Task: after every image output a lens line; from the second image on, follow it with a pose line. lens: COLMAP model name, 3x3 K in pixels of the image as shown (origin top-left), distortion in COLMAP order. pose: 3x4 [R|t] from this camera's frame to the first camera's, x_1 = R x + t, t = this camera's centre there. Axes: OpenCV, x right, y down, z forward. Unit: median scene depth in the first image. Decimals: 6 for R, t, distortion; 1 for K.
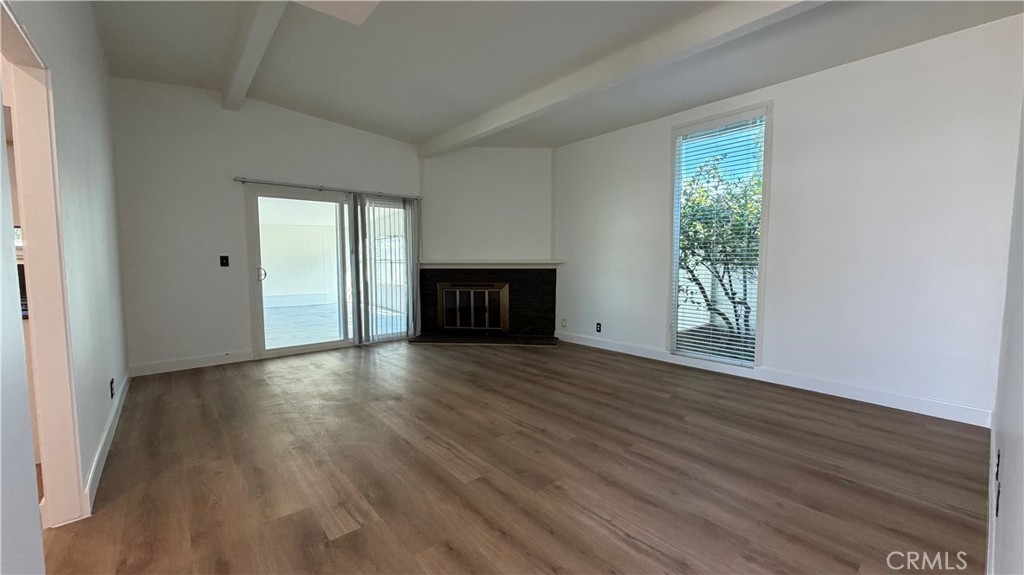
lens RADIAL K [[412.2, 0, 507.3], [0, 412.2, 290.3], [0, 0, 1]] dist [0.008615, 0.000507]
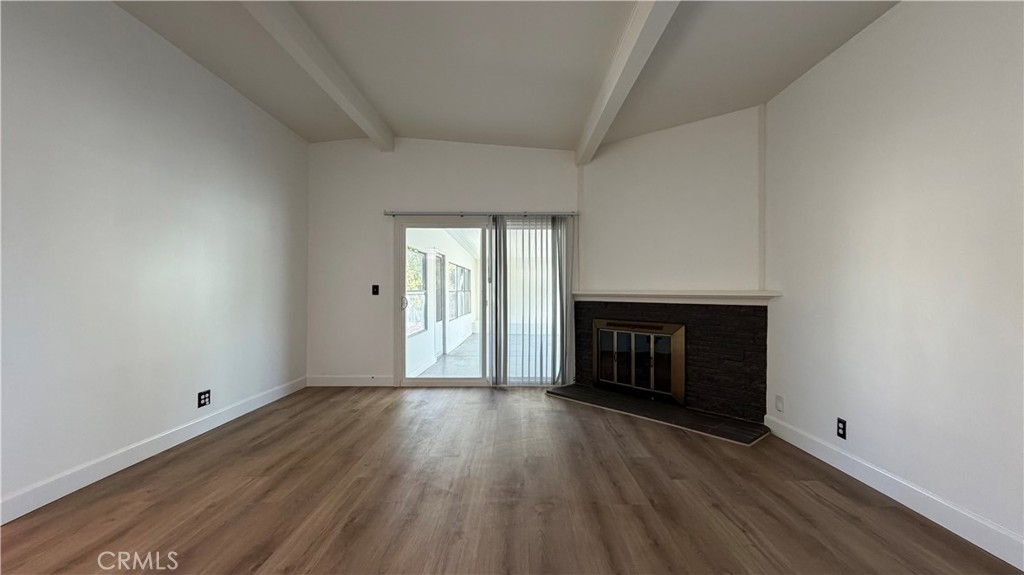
lens RADIAL K [[412.2, 0, 511.5], [0, 412.2, 281.1], [0, 0, 1]] dist [0.008615, 0.000507]
pose [[0.755078, -0.010766, -0.655546, 0.231624], [-0.054090, 0.995434, -0.078650, -0.021847], [0.653400, 0.094845, 0.751048, 0.332049]]
